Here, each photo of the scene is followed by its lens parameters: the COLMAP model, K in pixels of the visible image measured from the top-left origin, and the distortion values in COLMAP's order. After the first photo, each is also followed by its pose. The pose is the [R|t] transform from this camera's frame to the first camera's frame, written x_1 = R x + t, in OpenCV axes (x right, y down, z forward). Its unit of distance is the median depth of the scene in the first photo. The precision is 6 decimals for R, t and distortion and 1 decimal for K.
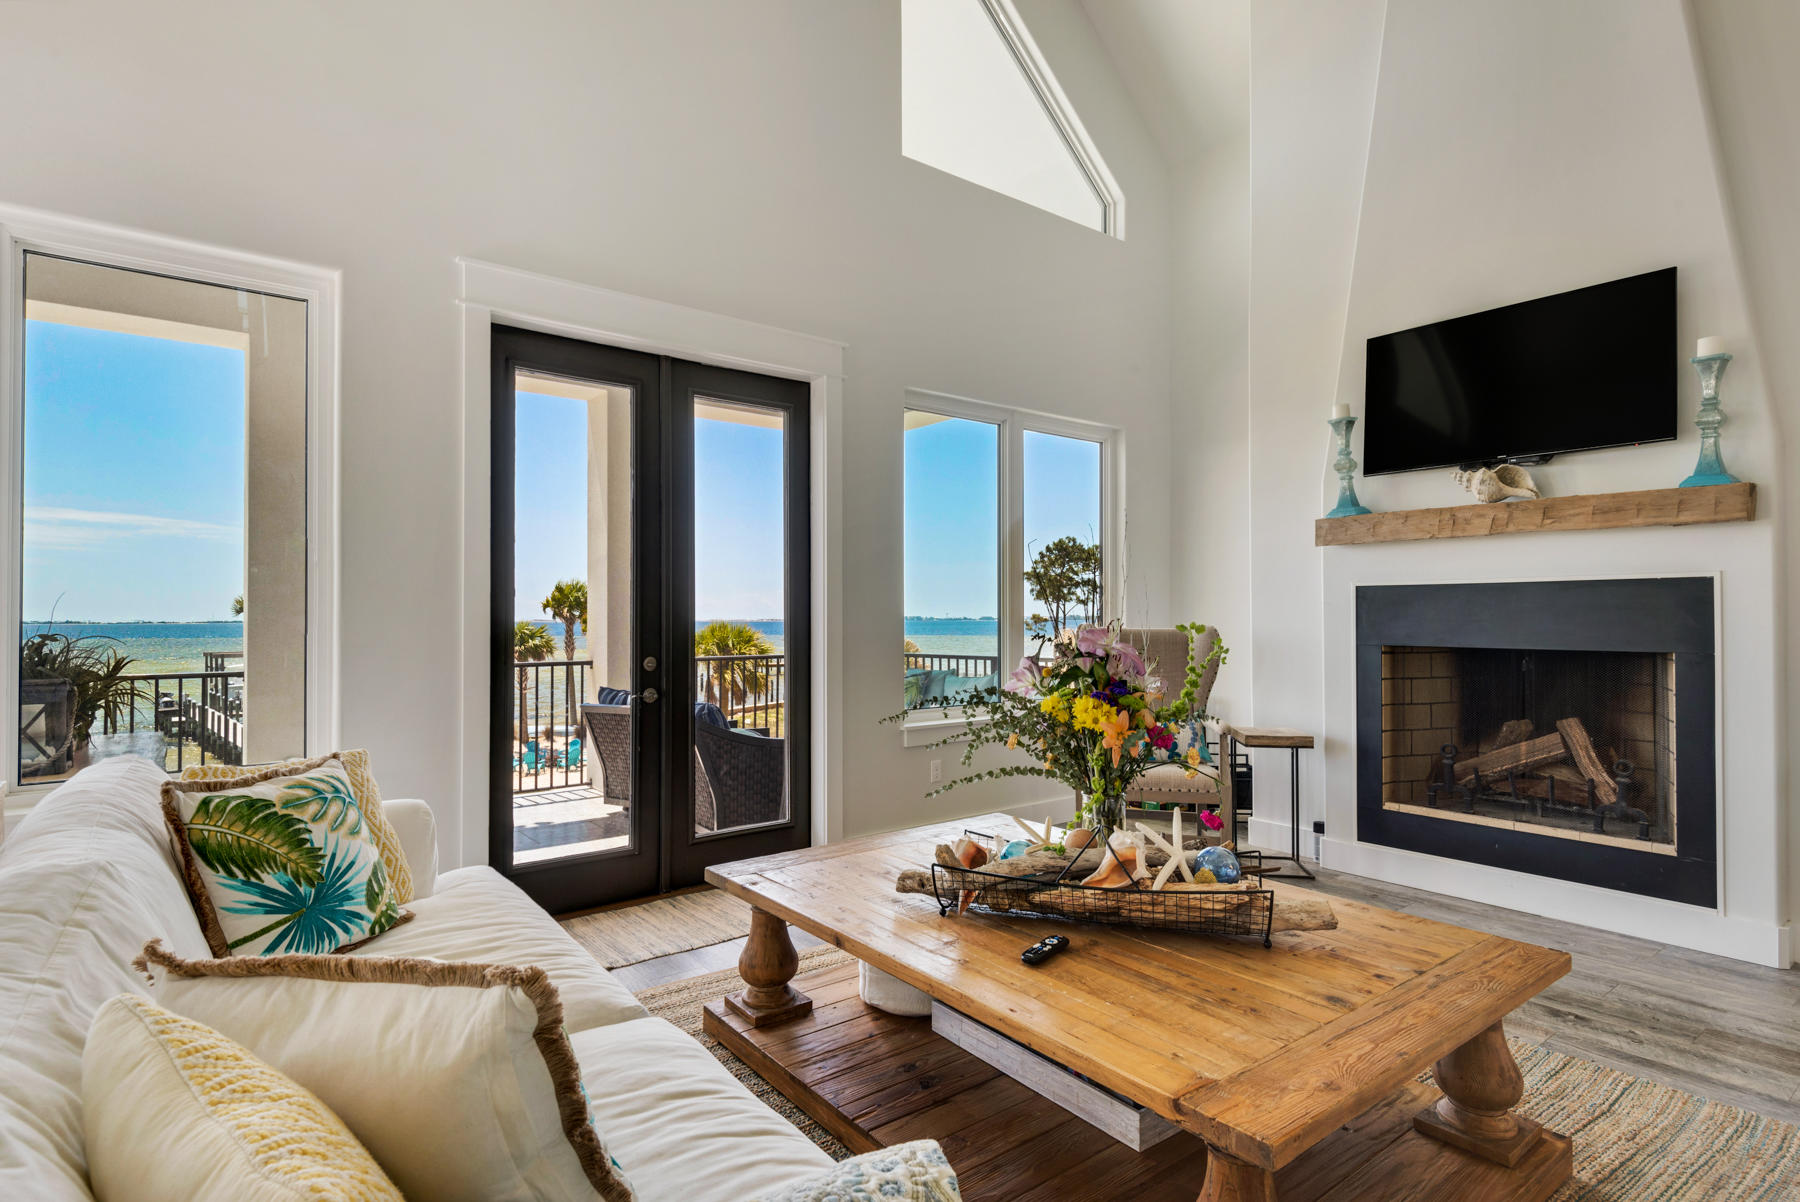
lens RADIAL K [[897.2, 0, 846.2], [0, 897.2, 607.2], [0, 0, 1]] dist [0.035706, -0.025395]
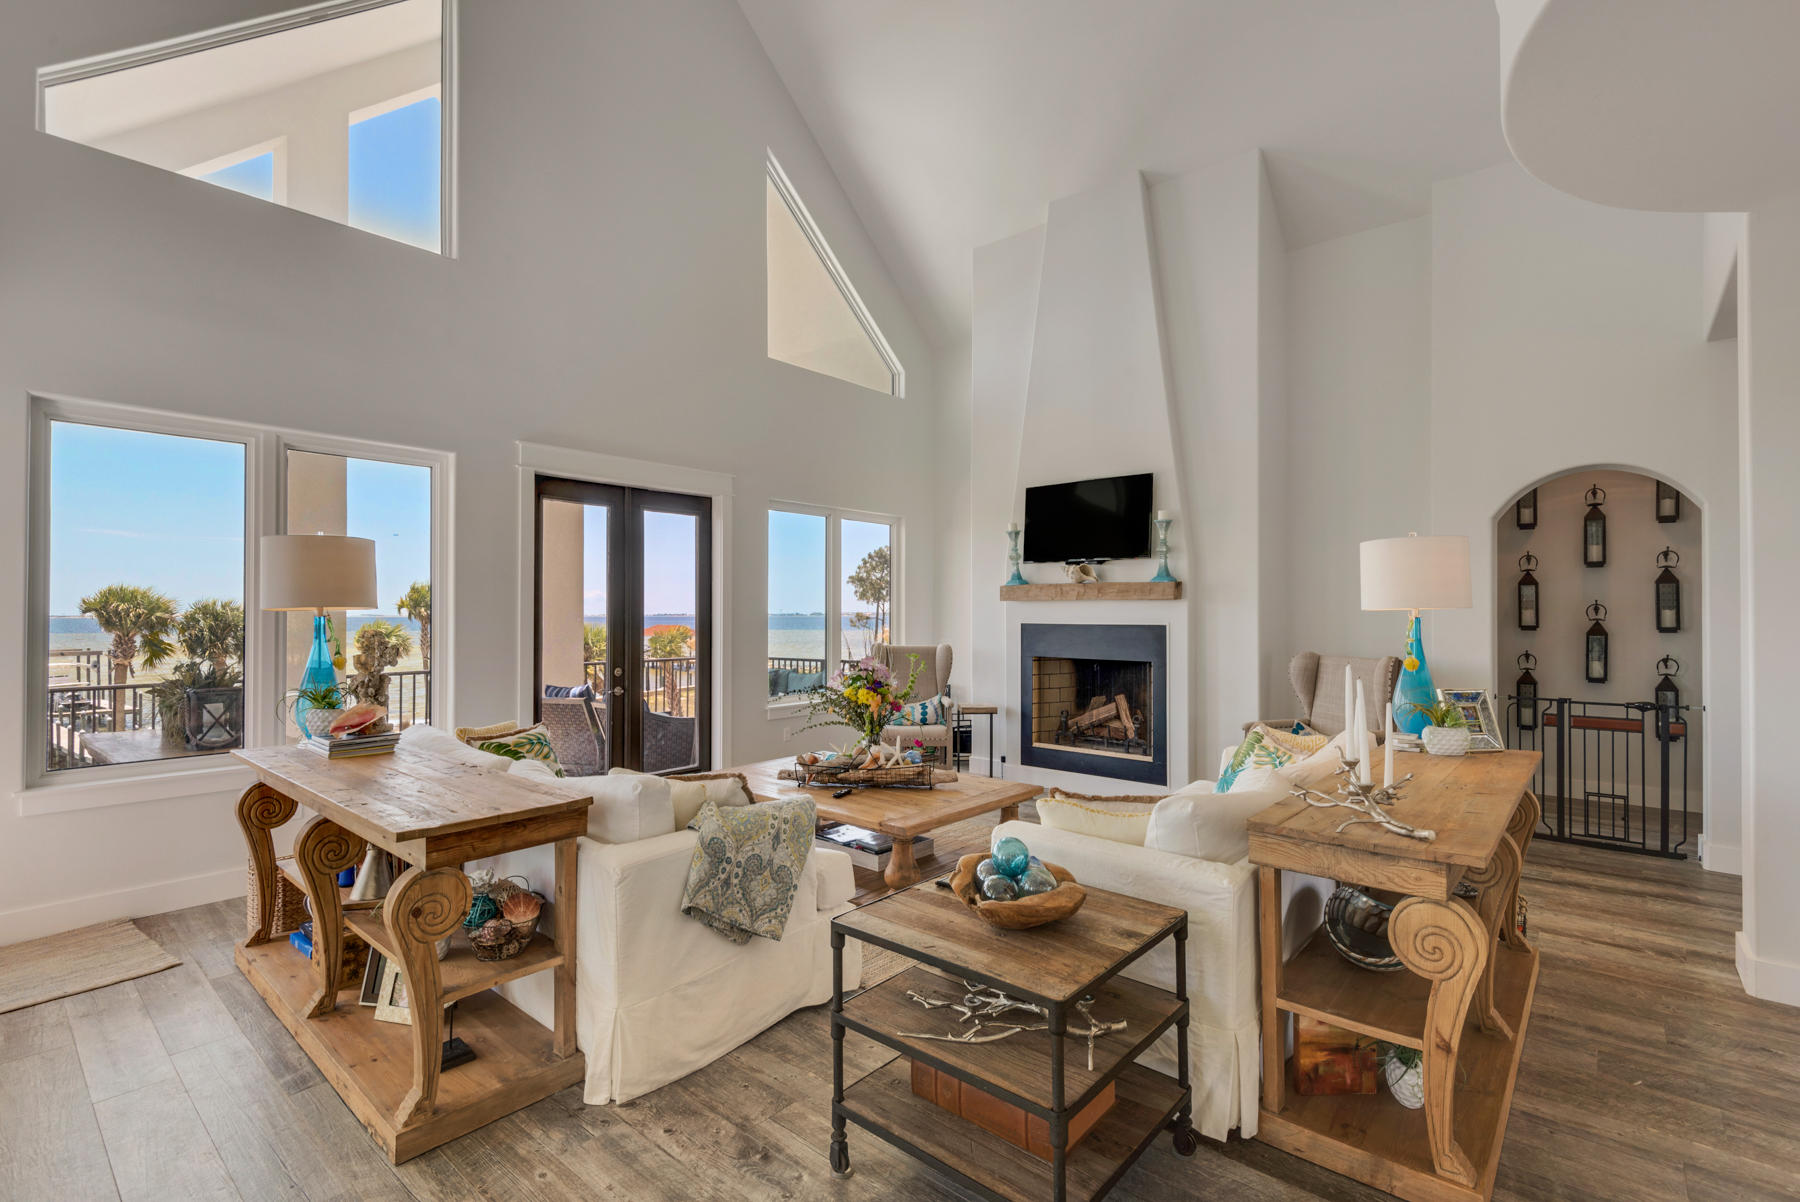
lens RADIAL K [[824.1, 0, 858.5], [0, 824.1, 604.7], [0, 0, 1]] dist [0.031629, 0.000009]
pose [[0.978892, 0.005299, 0.204311, -0.092234], [-0.005661, 0.999983, 0.001187, -0.063156], [-0.204302, -0.002318, 0.978905, -0.564442]]
